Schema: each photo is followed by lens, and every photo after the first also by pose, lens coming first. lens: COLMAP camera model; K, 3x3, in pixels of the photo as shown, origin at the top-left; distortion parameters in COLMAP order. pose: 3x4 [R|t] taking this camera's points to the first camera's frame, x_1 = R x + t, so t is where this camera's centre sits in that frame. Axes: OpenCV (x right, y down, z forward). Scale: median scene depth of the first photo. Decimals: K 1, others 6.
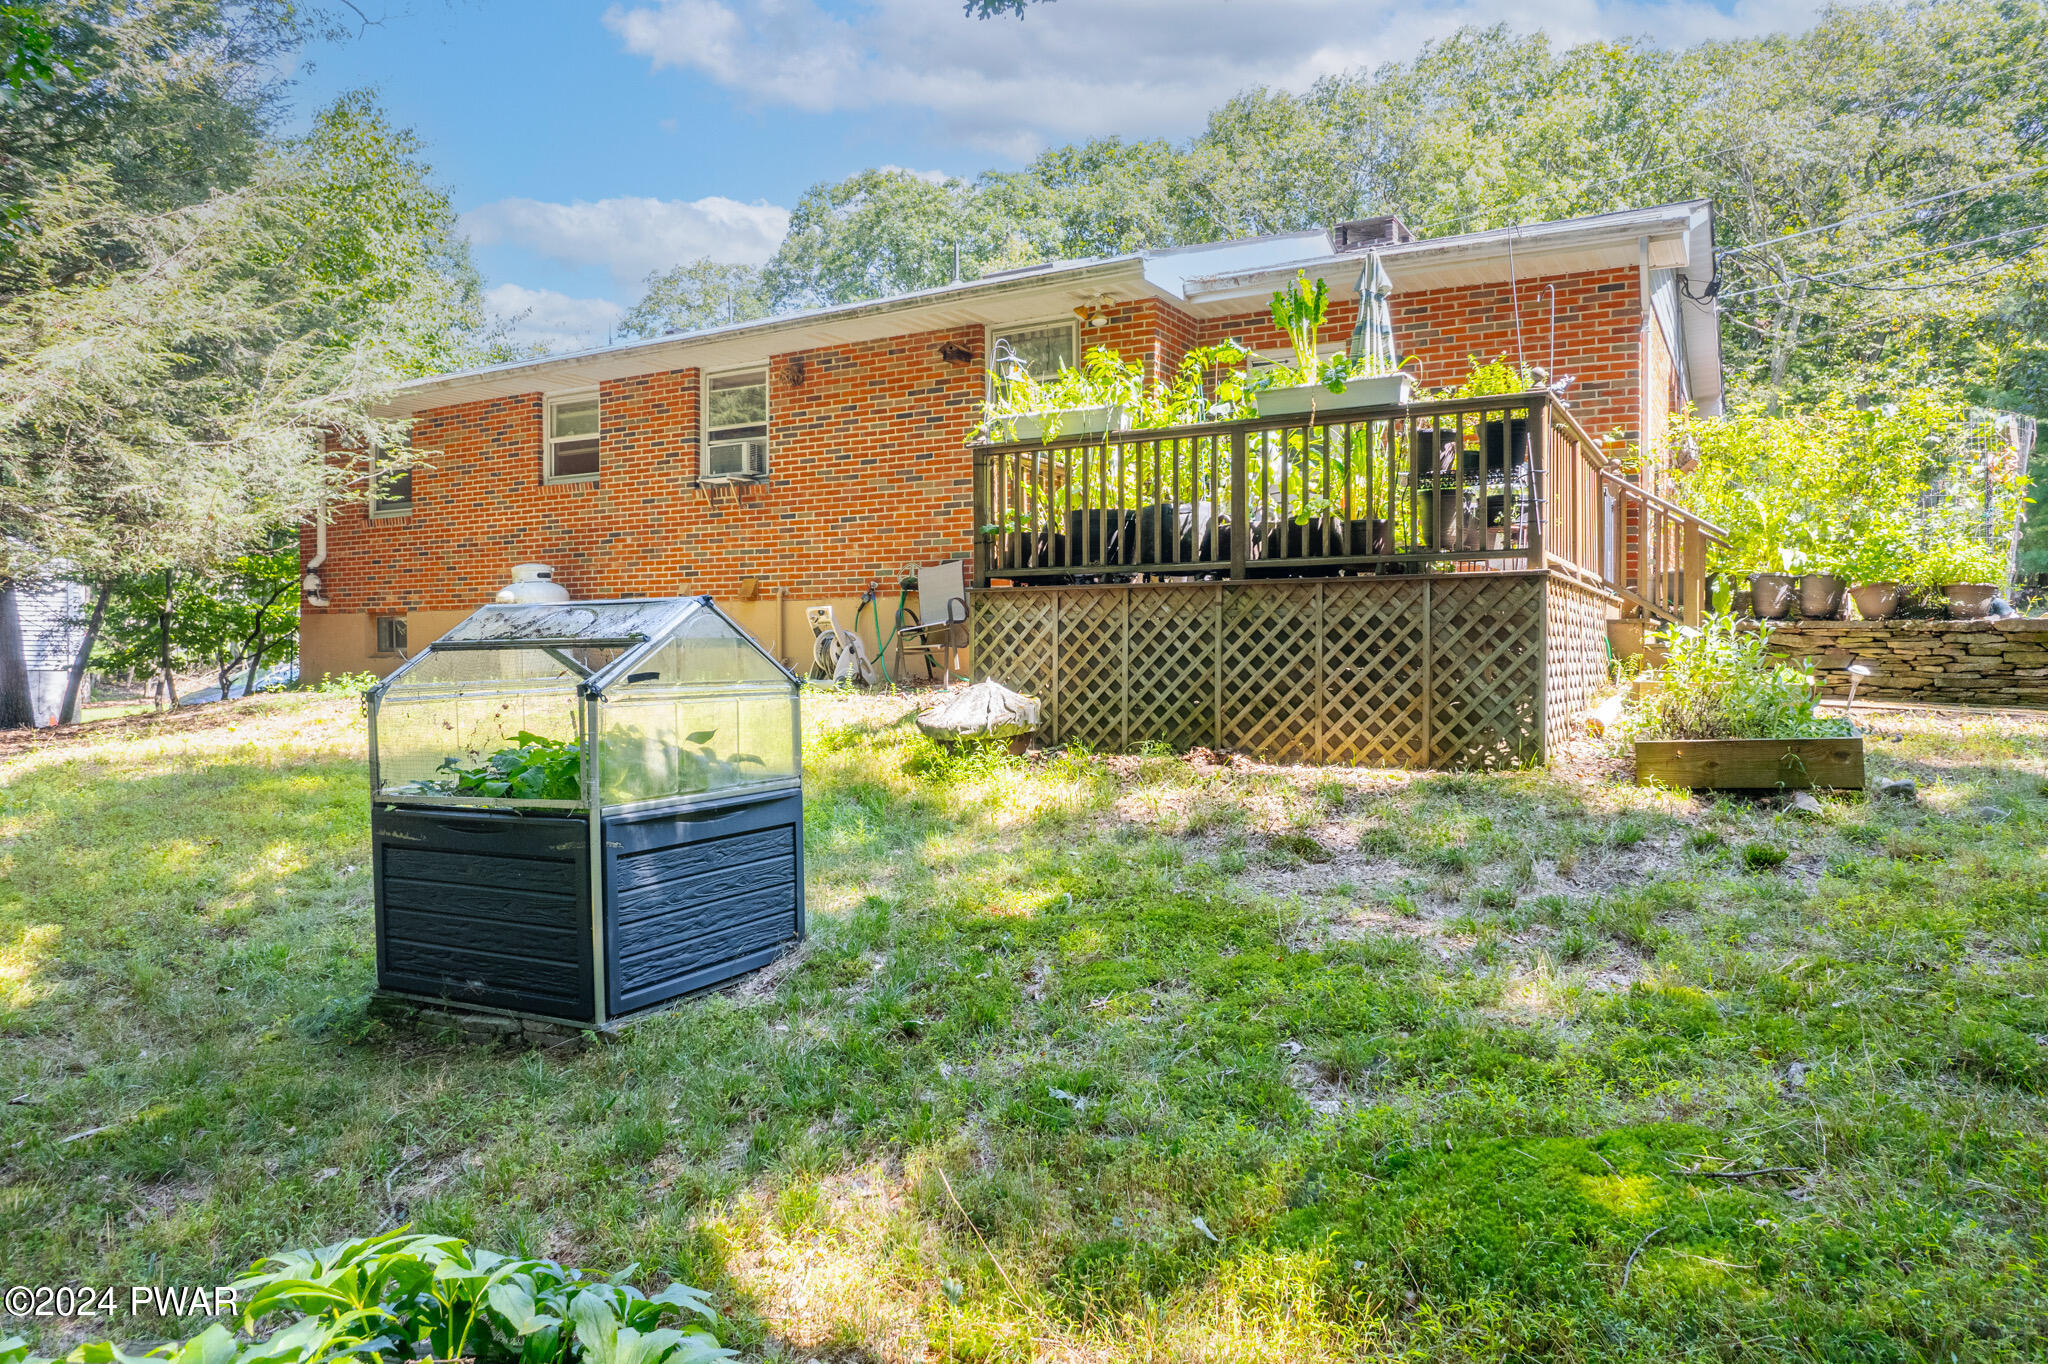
lens RADIAL K [[1303.8, 0, 1024.0], [0, 1303.8, 682.0], [0, 0, 1]] dist [-0.047699, 0.025005]
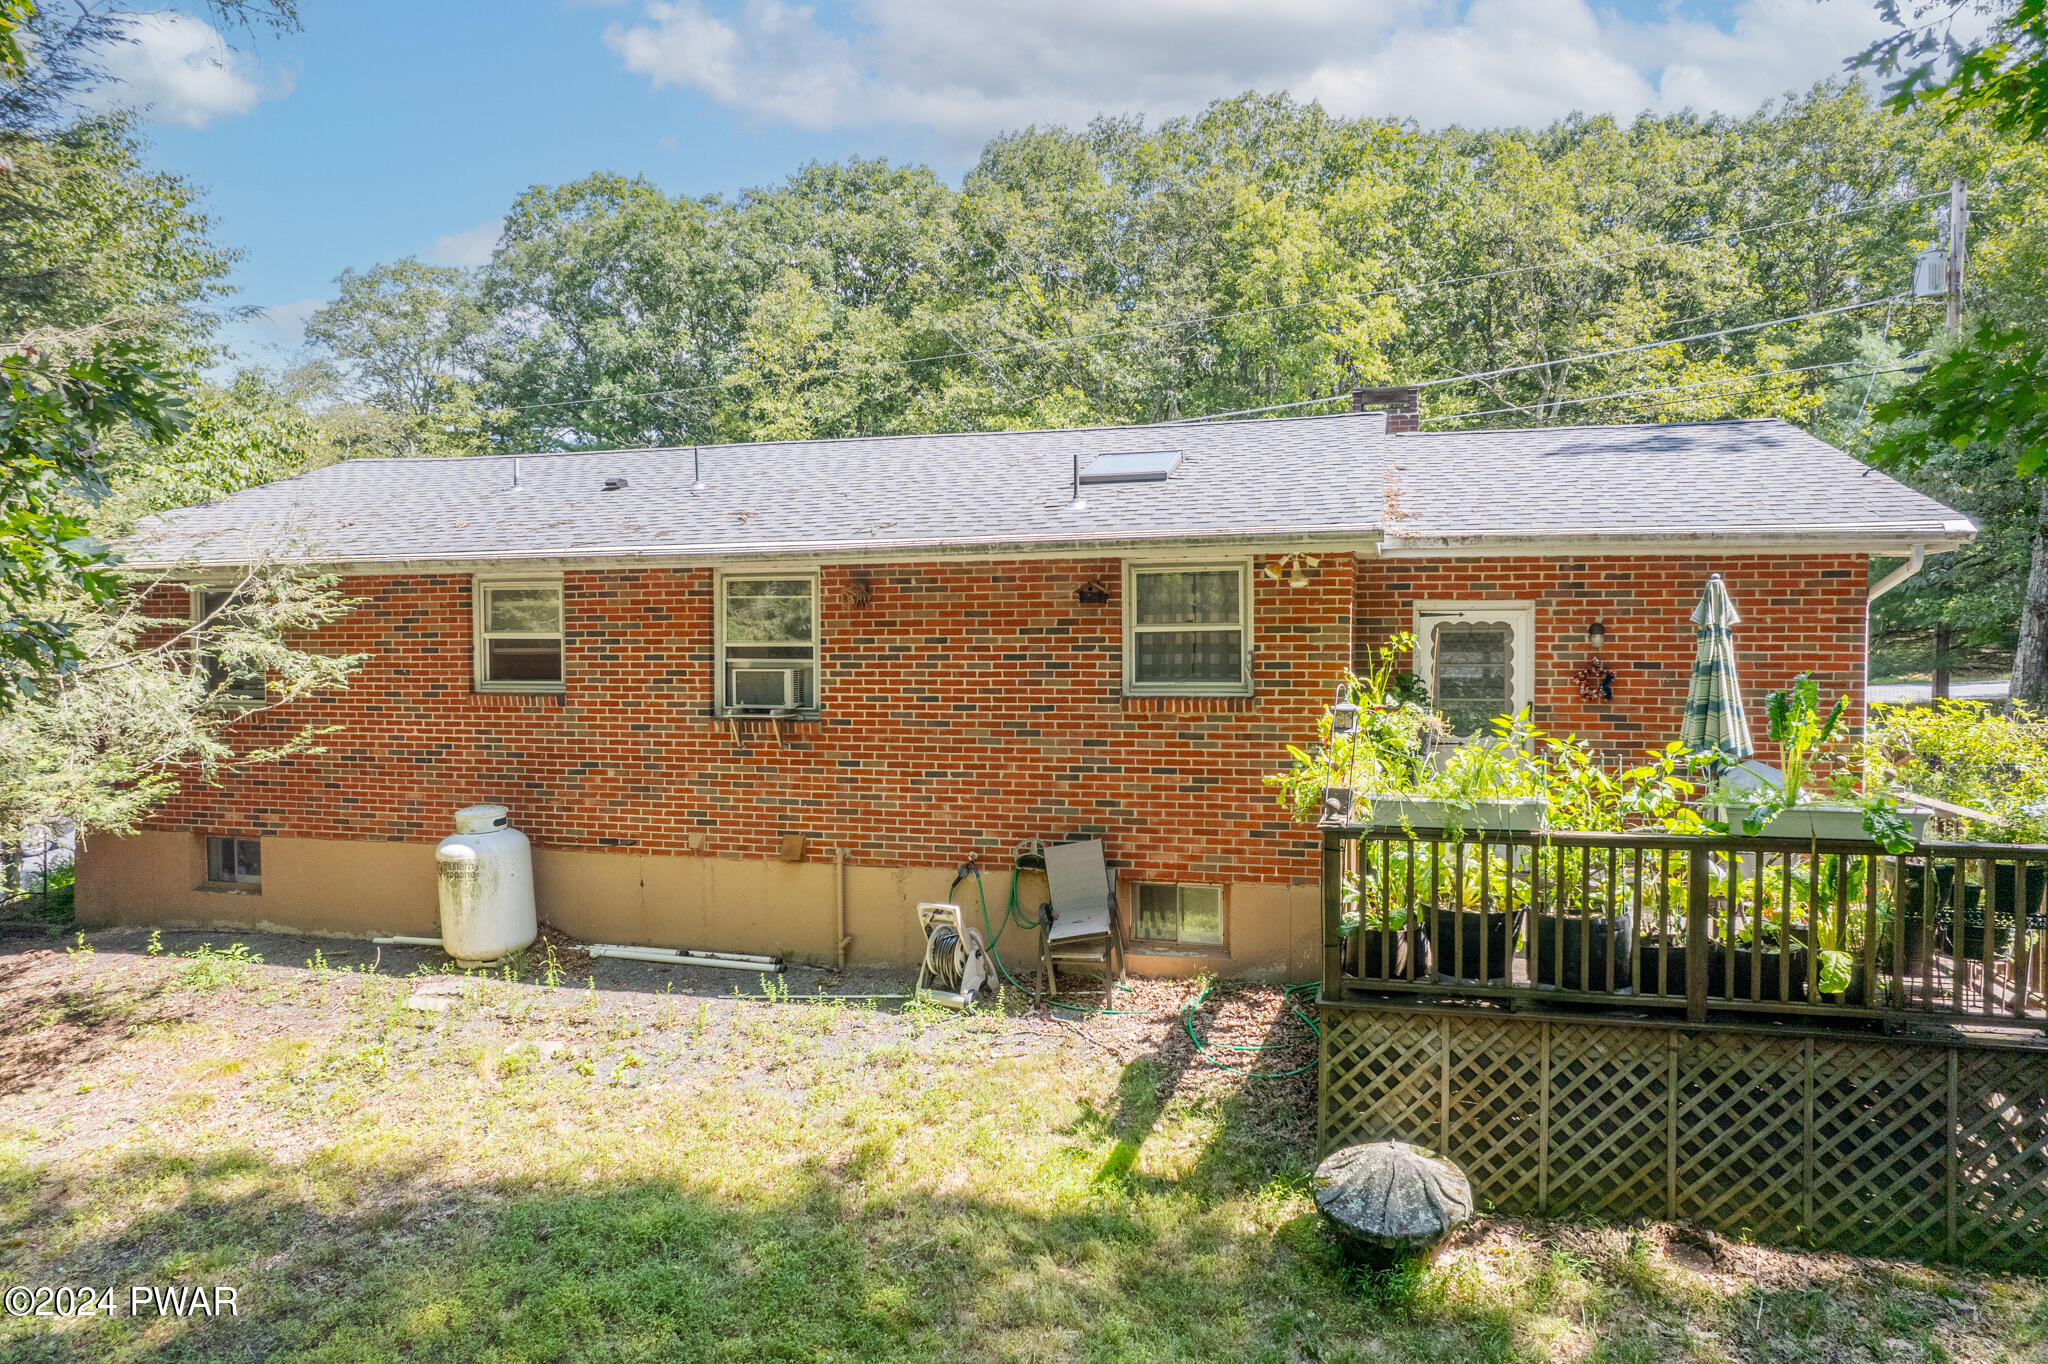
lens RADIAL K [[1303.8, 0, 1024.0], [0, 1303.8, 682.0], [0, 0, 1]] dist [-0.047699, 0.025005]
pose [[0.968818, -0.012702, 0.247449, -0.442727], [0.010387, 0.999889, 0.010657, -0.297839], [-0.247557, -0.007755, 0.968842, 0.280752]]
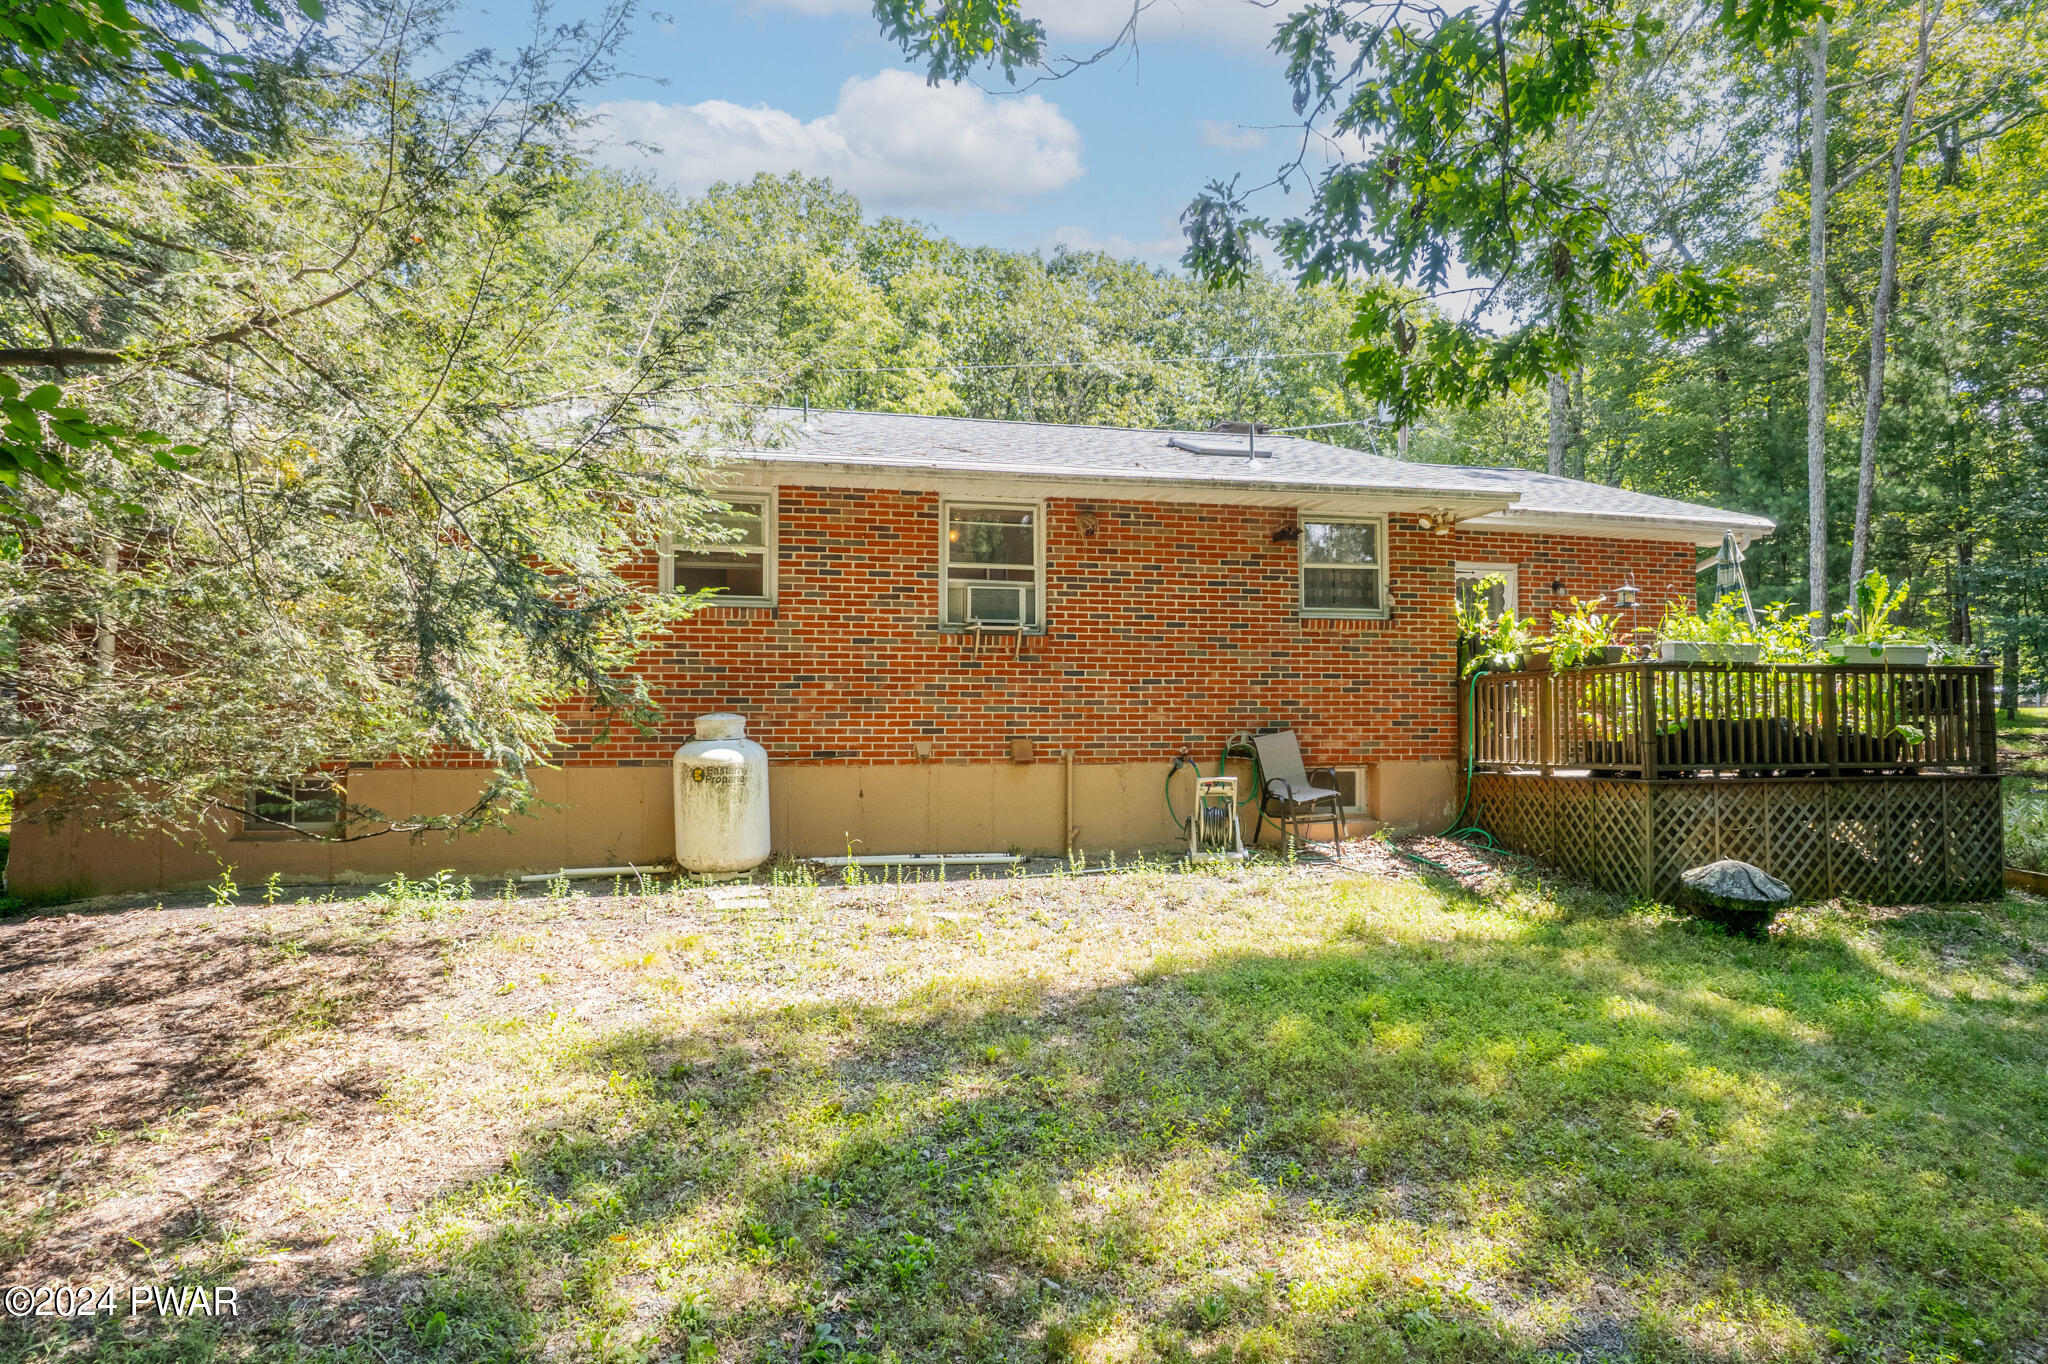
lens RADIAL K [[1303.8, 0, 1024.0], [0, 1303.8, 682.0], [0, 0, 1]] dist [-0.047699, 0.025005]
pose [[0.720395, 0.025781, 0.693085, -1.357515], [0.016546, 0.998386, -0.054335, -0.113944], [-0.693367, 0.050611, 0.718805, 0.572355]]
